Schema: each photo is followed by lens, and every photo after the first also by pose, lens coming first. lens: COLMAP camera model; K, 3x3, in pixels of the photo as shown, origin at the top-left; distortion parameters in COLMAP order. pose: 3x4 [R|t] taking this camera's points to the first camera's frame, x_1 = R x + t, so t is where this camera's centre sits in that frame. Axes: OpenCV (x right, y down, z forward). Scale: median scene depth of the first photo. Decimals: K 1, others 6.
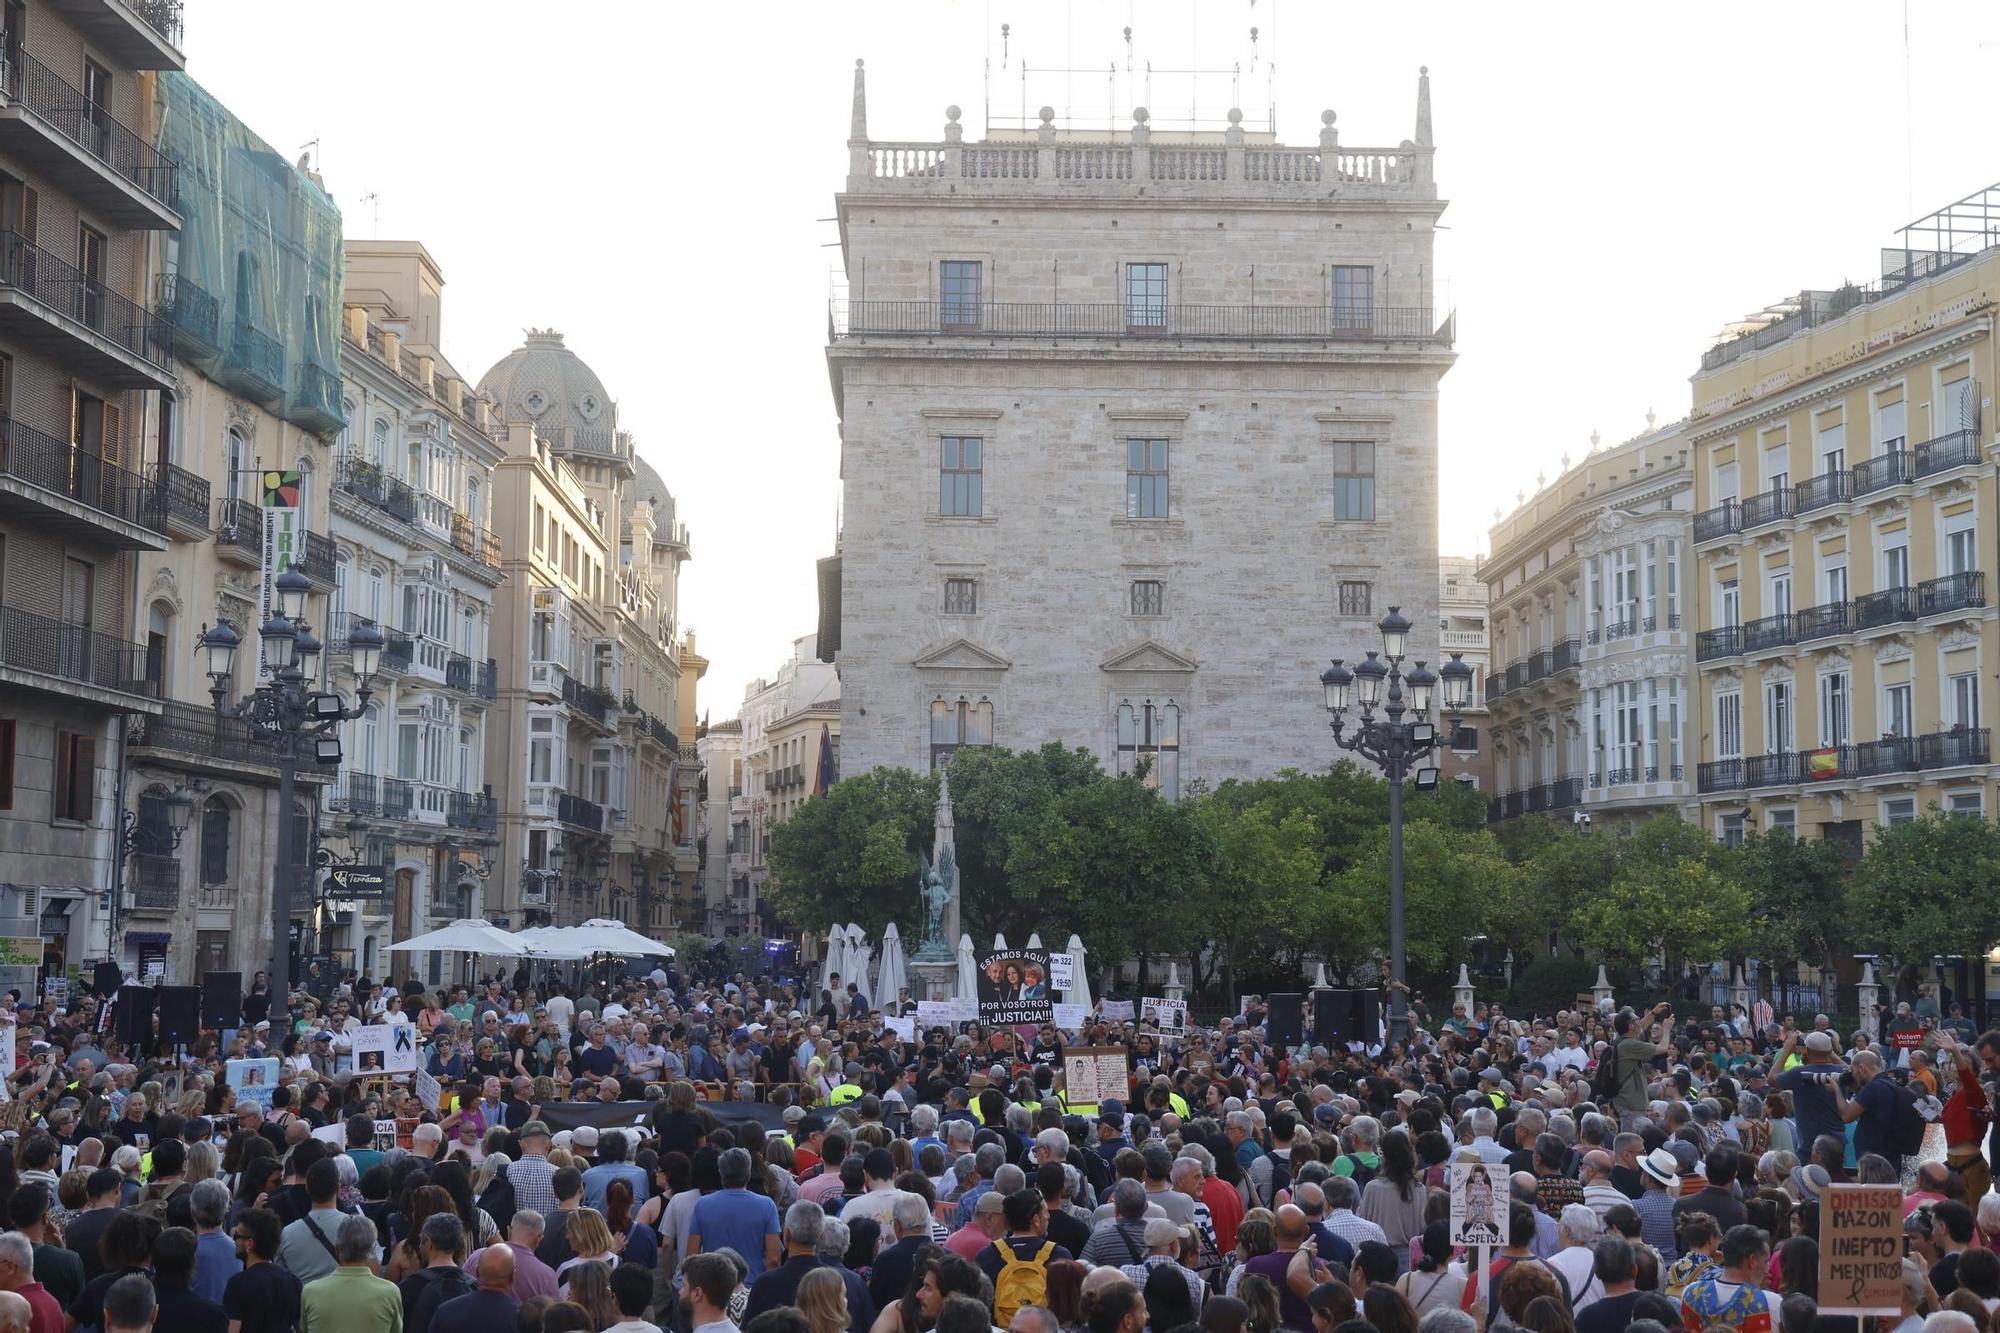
lens RADIAL K [[2739.5, 0, 1015.1], [0, 2739.5, 656.9], [0, 0, 1]] dist [0.051405, 0.036232]
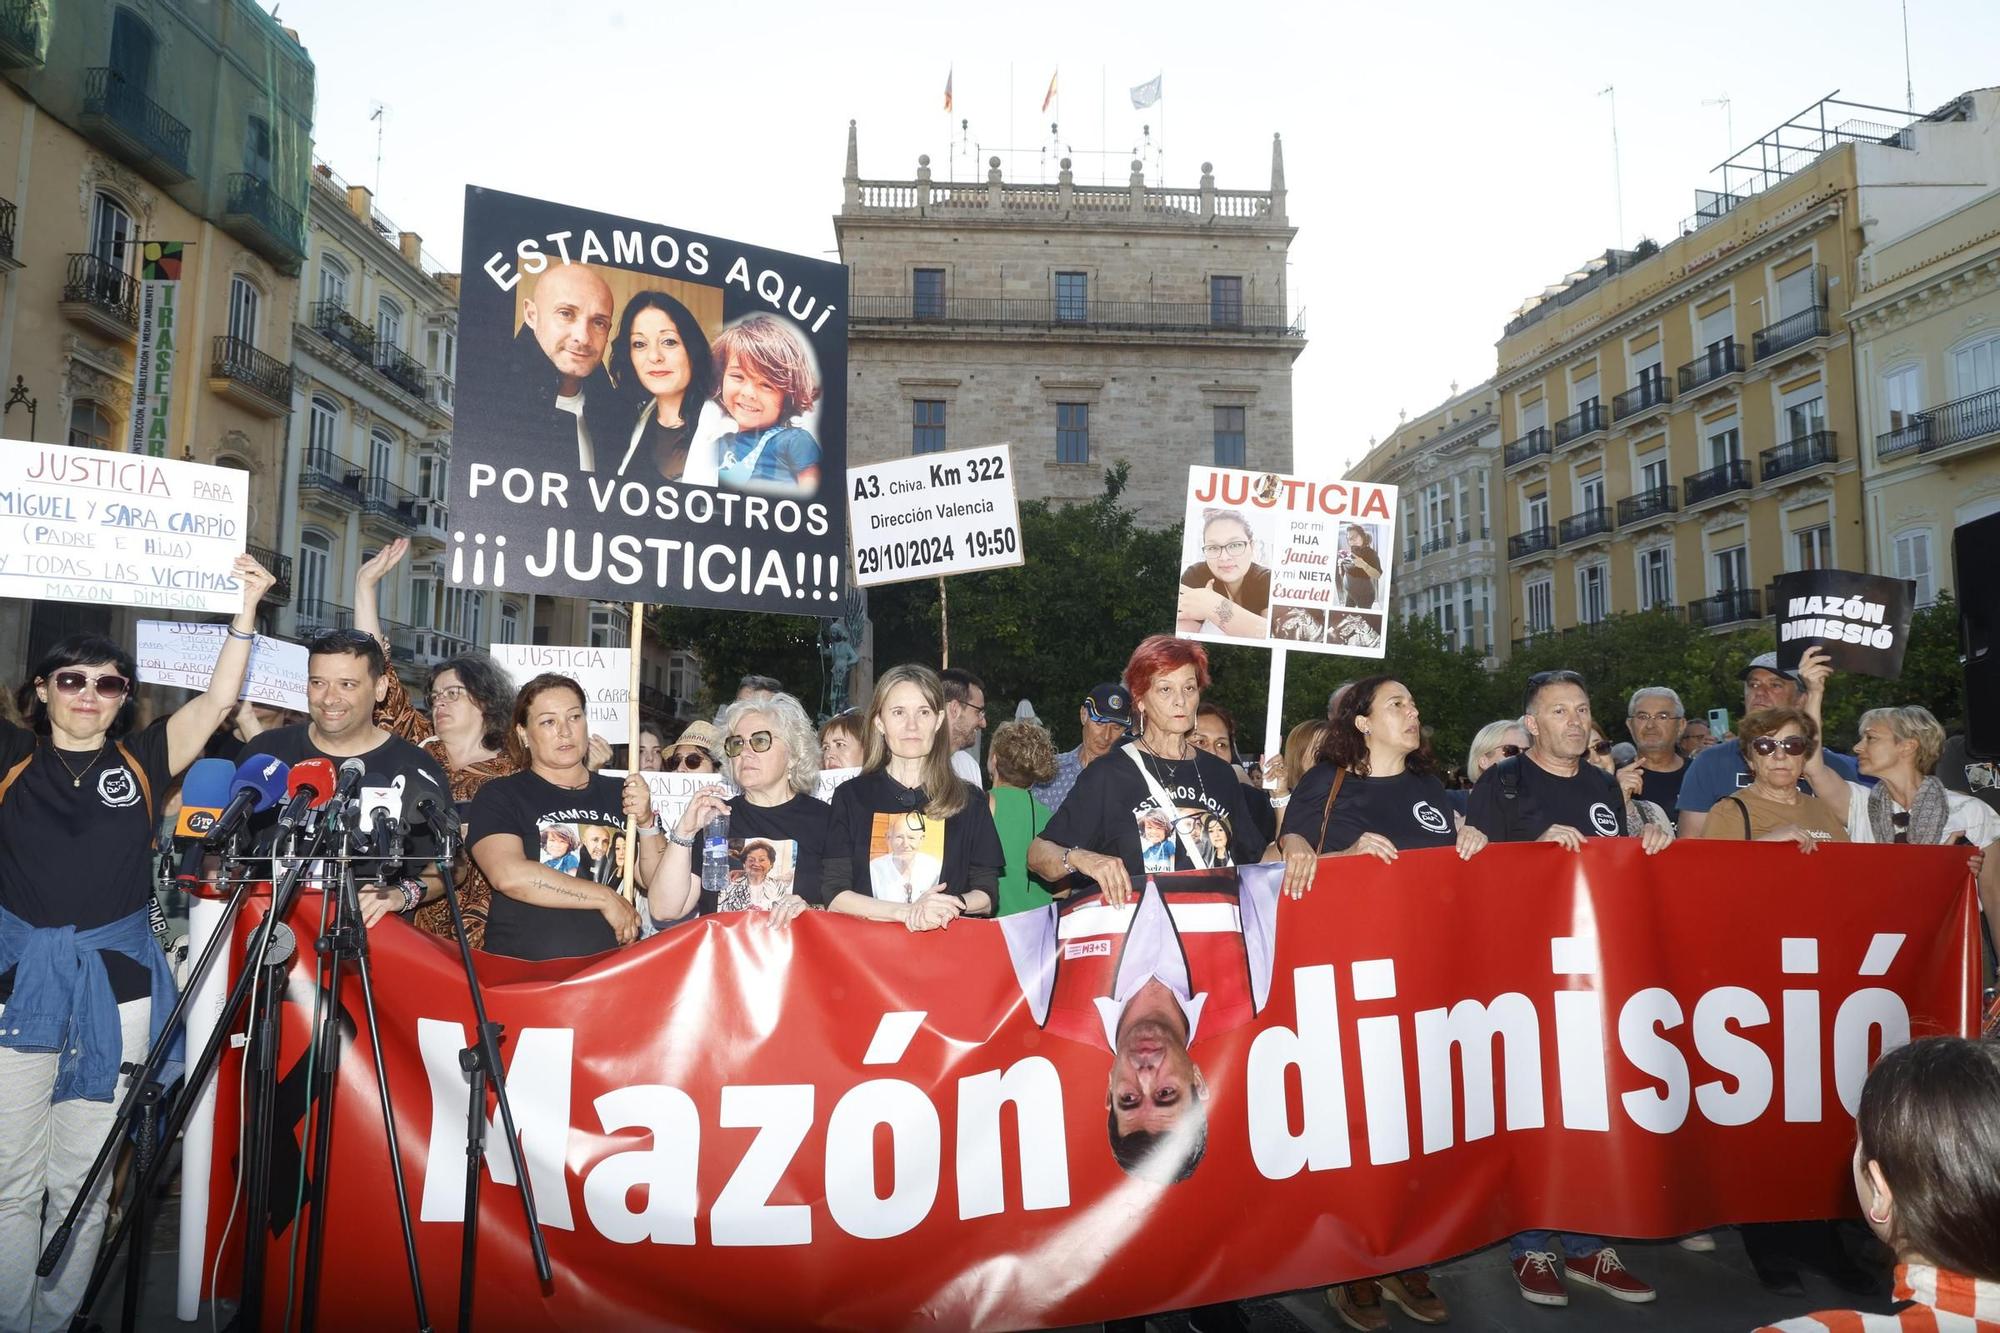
lens RADIAL K [[1320.5, 0, 1019.2], [0, 1320.5, 672.4], [0, 0, 1]] dist [-0.012517, 0.008700]
pose [[0.999654, -0.000892, 0.026285, 0.006550], [0.001223, 0.999920, -0.012564, 0.056886], [-0.026272, 0.012592, 0.999576, 0.376271]]
